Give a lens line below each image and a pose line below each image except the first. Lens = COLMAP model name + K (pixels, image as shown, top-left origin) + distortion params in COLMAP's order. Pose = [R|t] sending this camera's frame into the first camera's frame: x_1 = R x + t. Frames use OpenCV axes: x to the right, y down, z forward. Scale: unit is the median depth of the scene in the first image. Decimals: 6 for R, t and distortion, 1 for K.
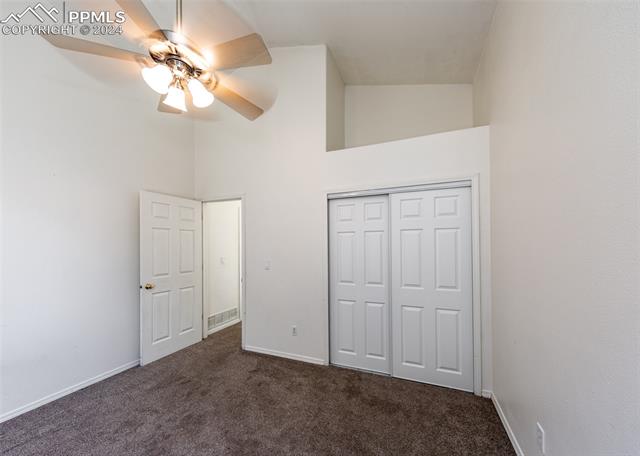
lens RADIAL K [[224.6, 0, 319.8], [0, 224.6, 250.2], [0, 0, 1]] dist [0.000426, 0.000003]
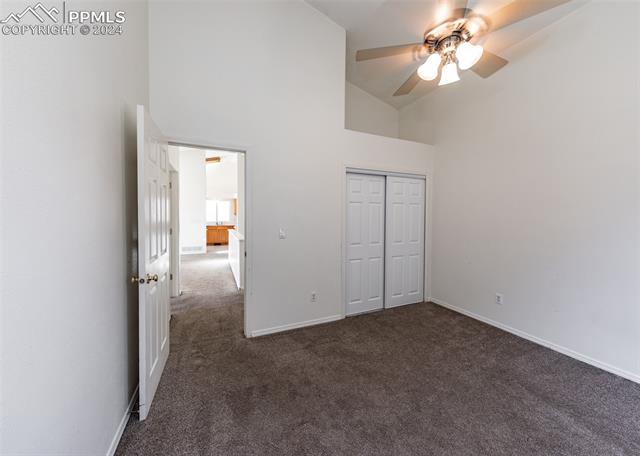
lens RADIAL K [[218.8, 0, 319.6], [0, 218.8, 224.4], [0, 0, 1]] dist [-0.000238, -0.000047]
pose [[0.721651, -0.017964, 0.692024, -0.879940], [-0.001936, 0.999607, 0.027968, 0.005963], [-0.692255, -0.021522, 0.721332, 0.314342]]
